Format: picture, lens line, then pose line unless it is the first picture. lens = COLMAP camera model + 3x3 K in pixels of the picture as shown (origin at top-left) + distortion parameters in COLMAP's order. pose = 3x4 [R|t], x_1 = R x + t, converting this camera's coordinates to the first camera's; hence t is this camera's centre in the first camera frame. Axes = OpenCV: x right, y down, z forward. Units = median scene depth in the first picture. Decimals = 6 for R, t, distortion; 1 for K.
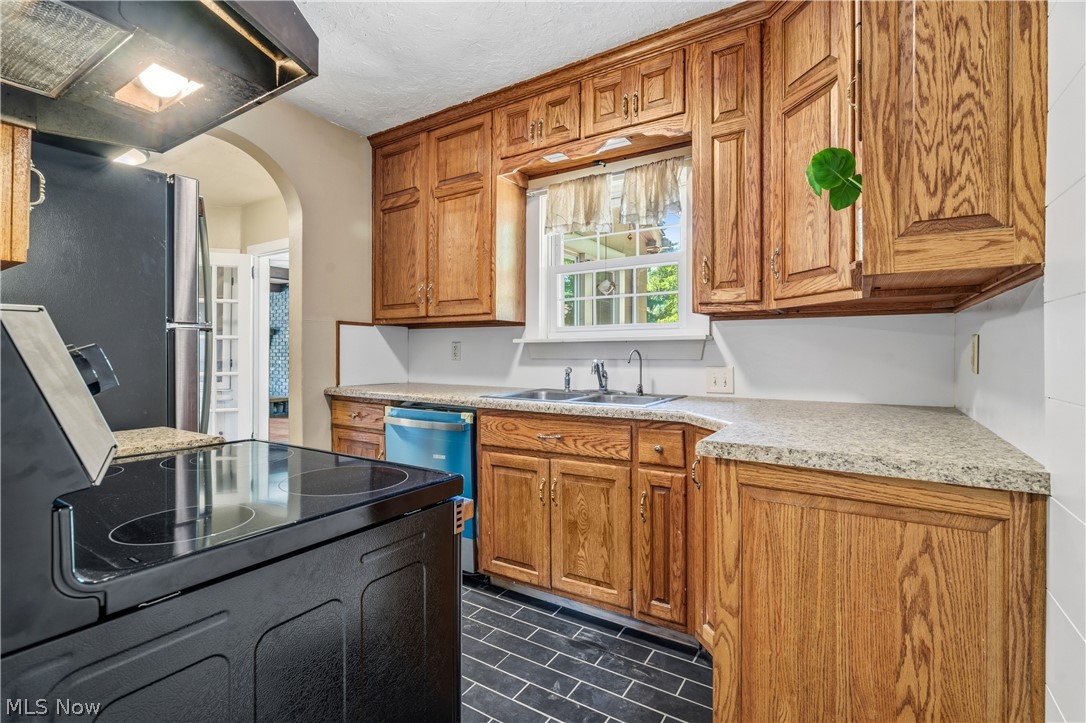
lens RADIAL K [[509.3, 0, 539.3], [0, 509.3, 351.9], [0, 0, 1]] dist [-0.004911, -0.000776]
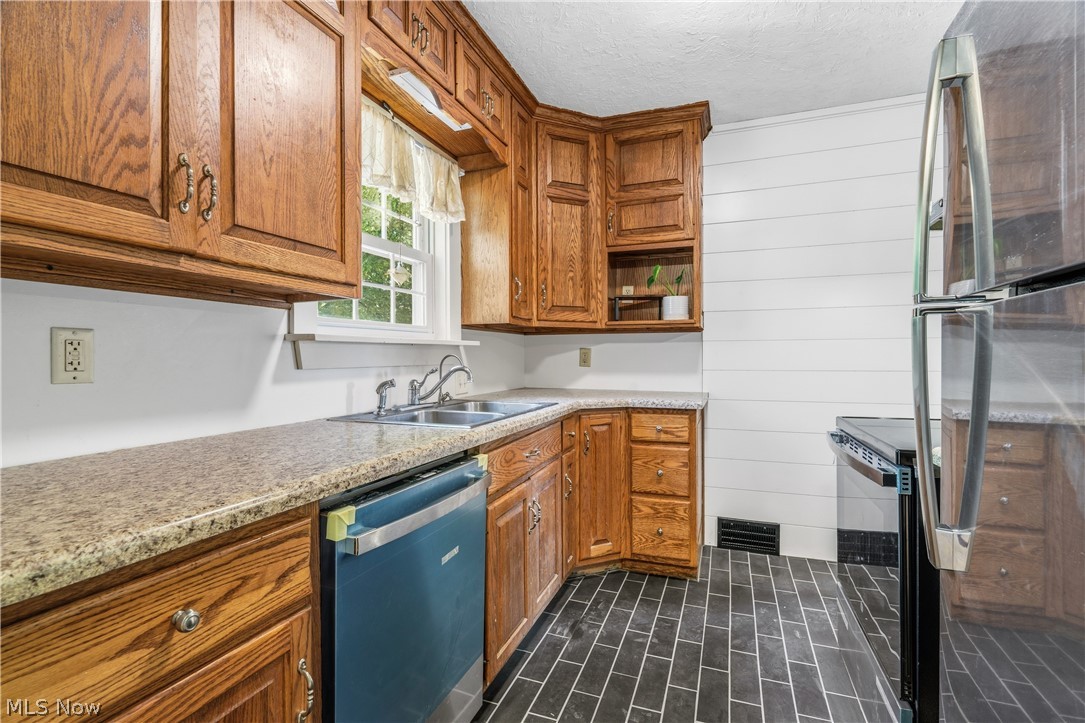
lens RADIAL K [[508.9, 0, 539.0], [0, 508.9, 362.2], [0, 0, 1]] dist [-0.004911, -0.000776]
pose [[-0.226238, -0.009222, 0.974028, -0.936400], [0.002327, 0.999947, 0.010008, 0.000880], [-0.974069, 0.004530, -0.226205, 1.328548]]
